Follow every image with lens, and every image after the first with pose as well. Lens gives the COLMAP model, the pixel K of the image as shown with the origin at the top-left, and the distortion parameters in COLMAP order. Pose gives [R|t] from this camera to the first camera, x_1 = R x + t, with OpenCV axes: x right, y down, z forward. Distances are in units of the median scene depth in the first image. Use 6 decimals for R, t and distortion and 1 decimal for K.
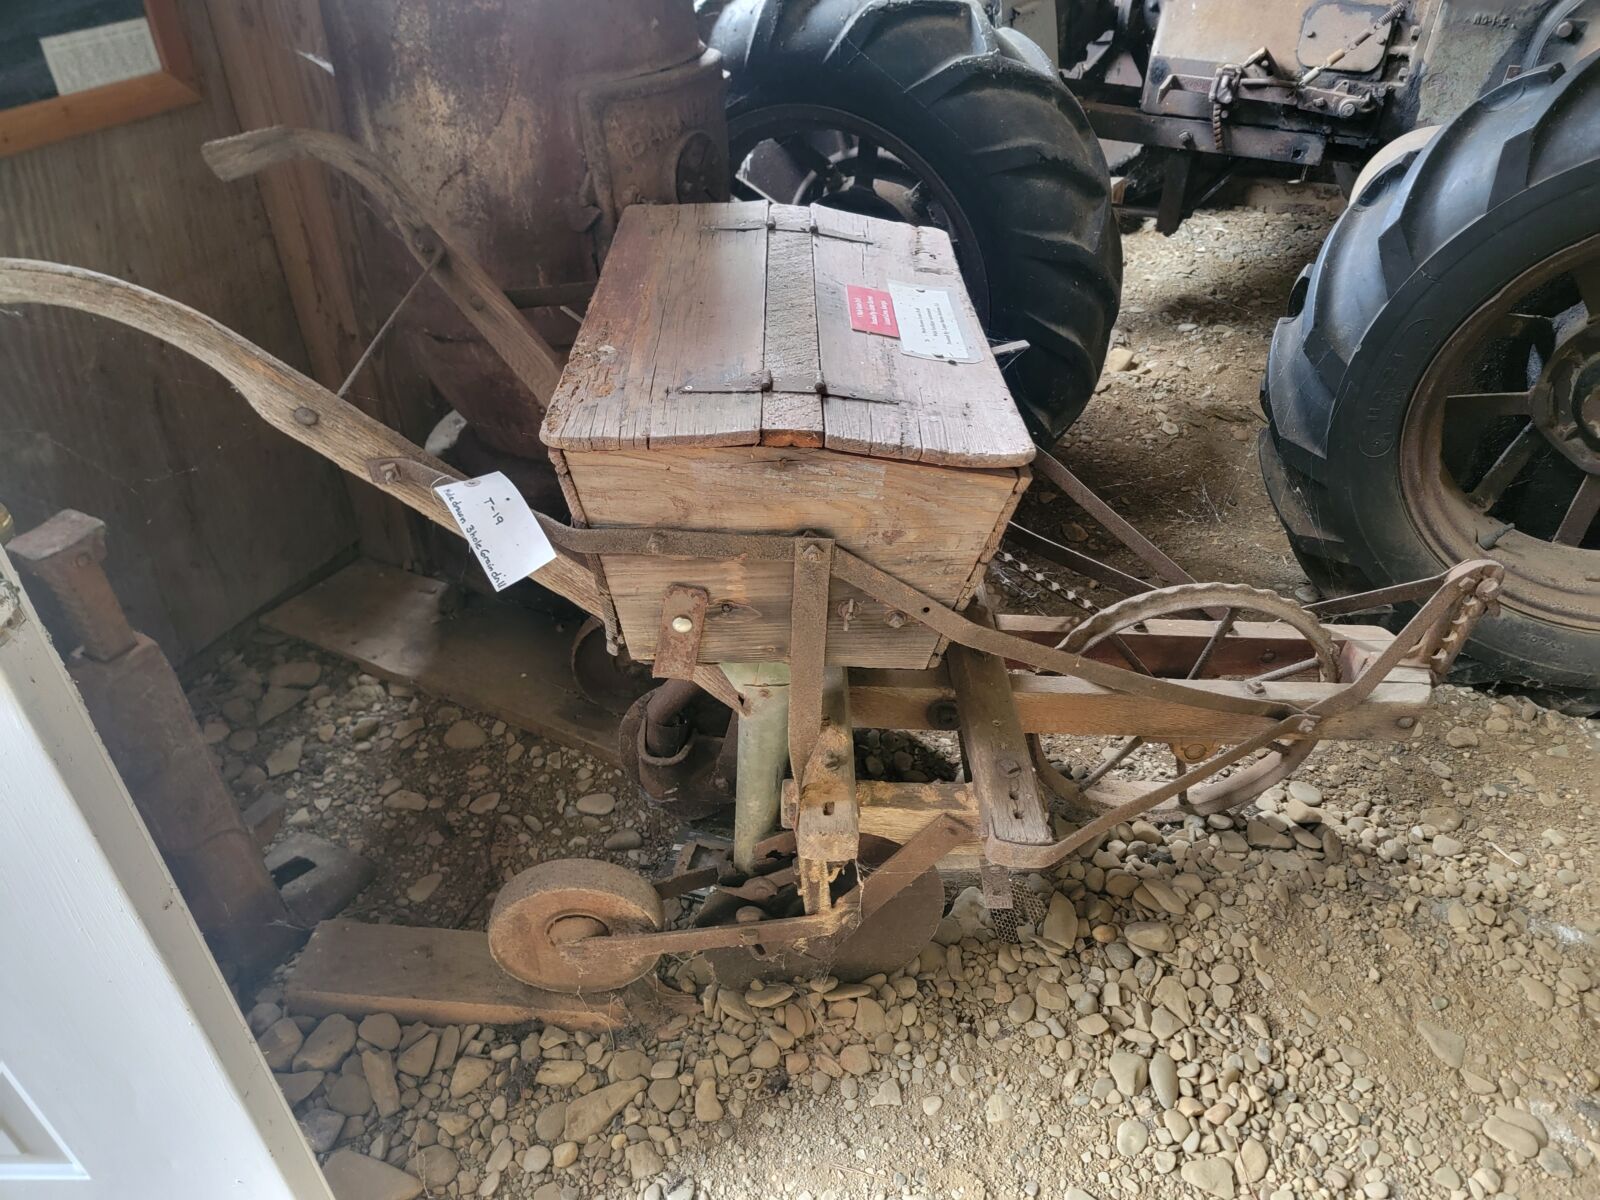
lens RADIAL K [[1116.6, 0, 800.0], [0, 1116.6, 600.0], [0, 0, 1]] dist [0.096552, -0.082504]
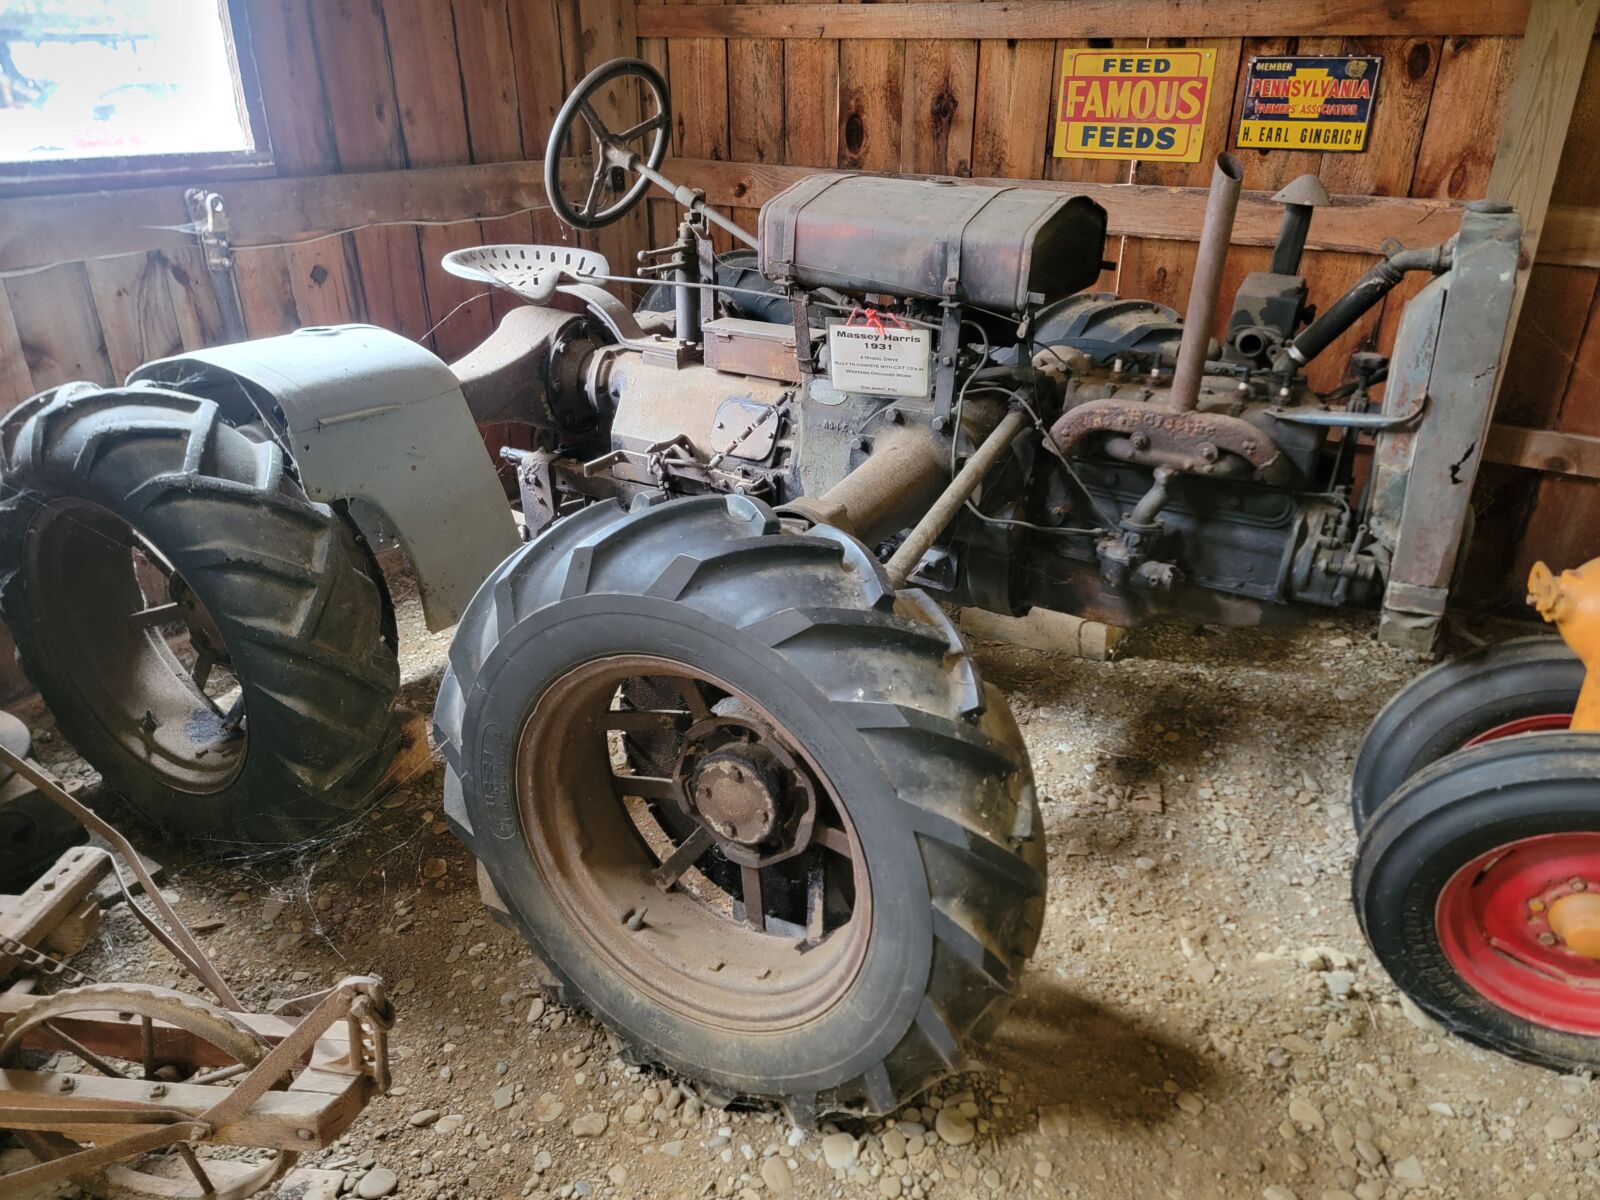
lens RADIAL K [[1116.6, 0, 800.0], [0, 1116.6, 600.0], [0, 0, 1]] dist [0.096552, -0.082504]
pose [[0.995656, 0.040891, -0.083654, 0.669374], [-0.056276, 0.980025, -0.190746, -0.124281], [0.074183, 0.194625, 0.978068, -0.051420]]
